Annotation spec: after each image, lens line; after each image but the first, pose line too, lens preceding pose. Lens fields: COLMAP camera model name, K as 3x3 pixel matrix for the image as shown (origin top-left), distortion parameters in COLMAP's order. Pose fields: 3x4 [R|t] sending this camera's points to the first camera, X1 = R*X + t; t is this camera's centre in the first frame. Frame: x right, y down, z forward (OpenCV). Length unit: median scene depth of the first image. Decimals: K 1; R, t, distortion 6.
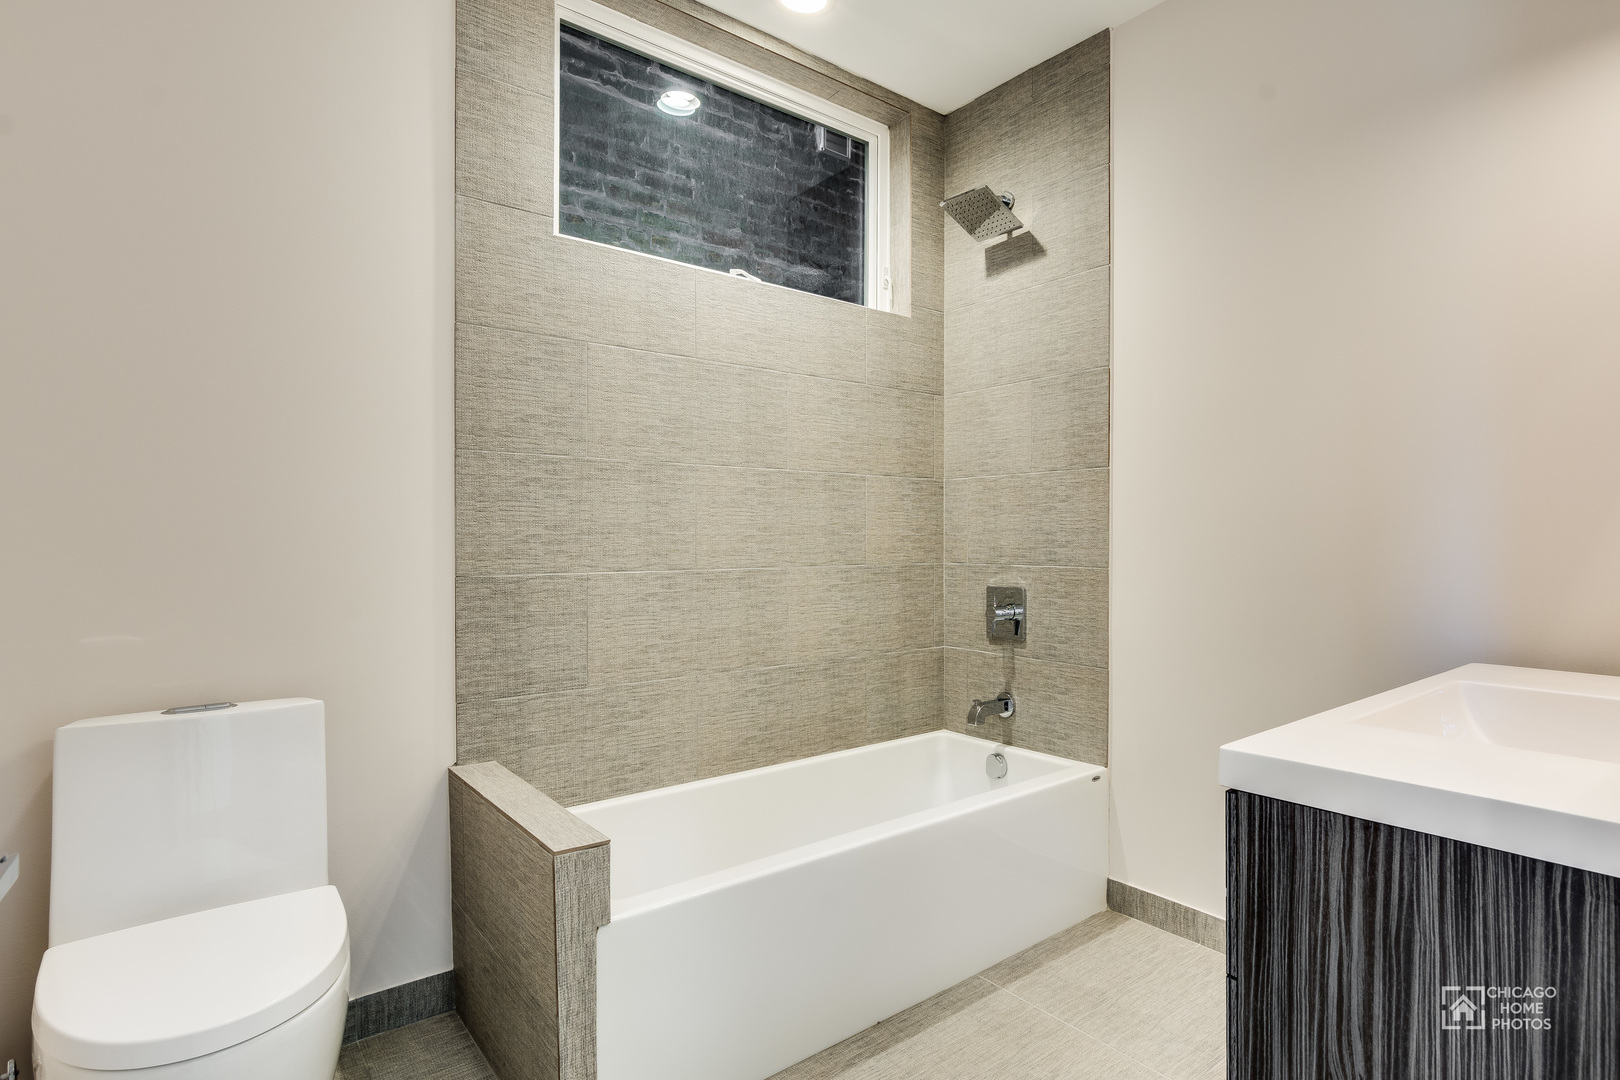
lens RADIAL K [[788.1, 0, 818.5], [0, 788.1, 532.0], [0, 0, 1]] dist [0.000220, 0.000819]
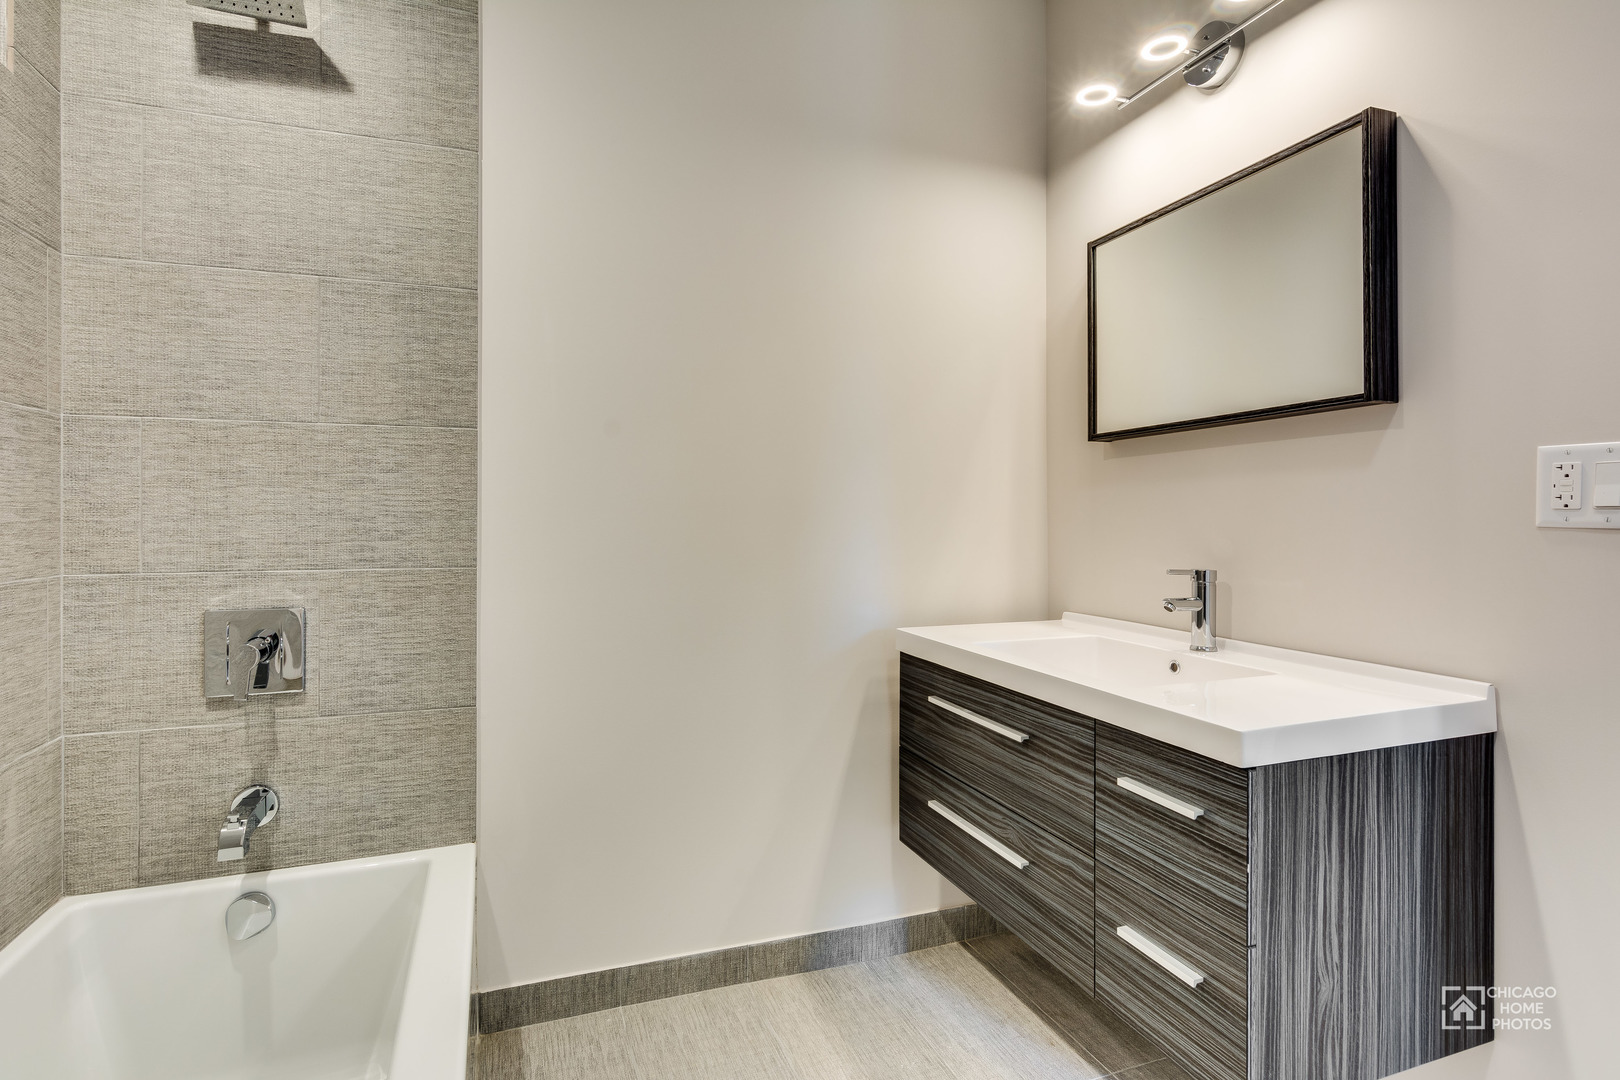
lens RADIAL K [[844.2, 0, 812.0], [0, 844.2, 512.5], [0, 0, 1]] dist [-0.003002, -0.000272]
pose [[0.308602, 0.008885, 0.951150, -0.275265], [-0.005311, 0.999957, -0.007618, -0.000308], [-0.951176, -0.002701, 0.308636, 0.459170]]
